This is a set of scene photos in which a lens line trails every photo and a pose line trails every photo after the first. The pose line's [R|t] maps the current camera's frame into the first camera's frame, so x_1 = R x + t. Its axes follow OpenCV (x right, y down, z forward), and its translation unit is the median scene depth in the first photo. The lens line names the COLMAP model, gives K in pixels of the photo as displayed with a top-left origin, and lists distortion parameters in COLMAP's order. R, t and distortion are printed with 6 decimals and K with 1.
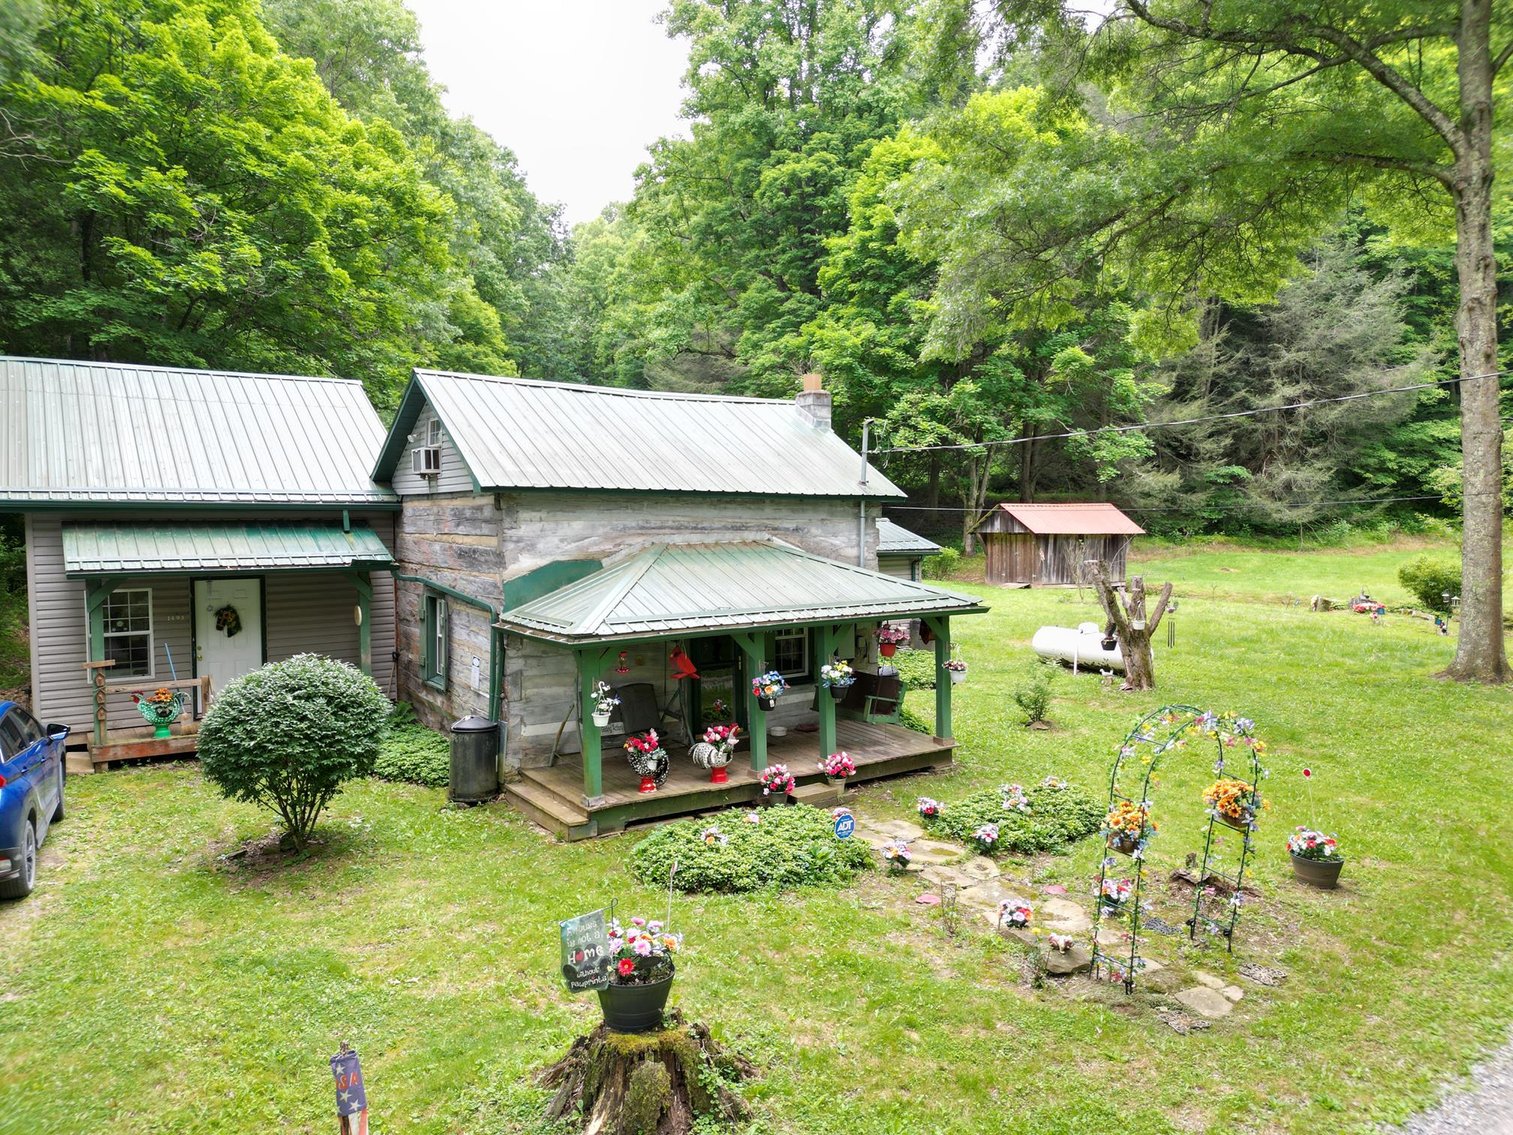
lens RADIAL K [[1072.6, 0, 758.6], [0, 1072.6, 566.6], [0, 0, 1]] dist [0.128361, -0.169543]
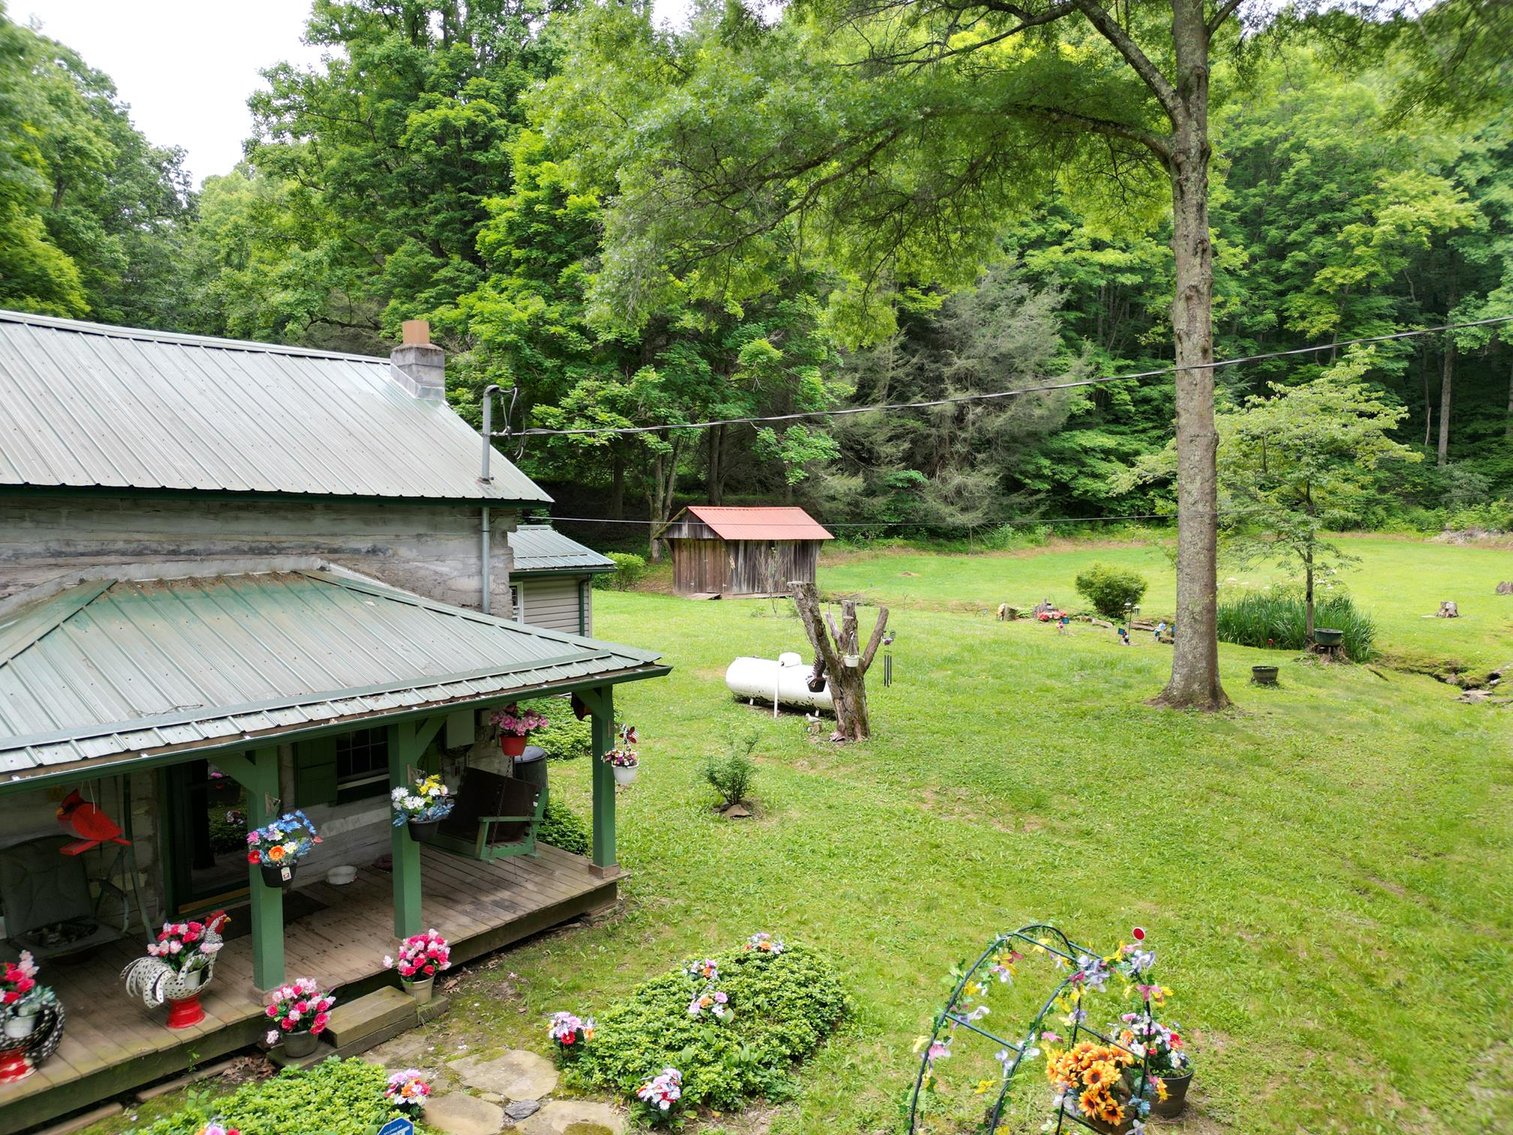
lens RADIAL K [[1049.9, 0, 756.6], [0, 1049.9, 577.2], [0, 0, 1]] dist [0.076361, -0.079834]
pose [[0.959963, -0.013010, 0.279826, 0.031047], [0.009431, 0.999856, 0.014136, -0.010433], [-0.279969, -0.010931, 0.959947, 0.133404]]
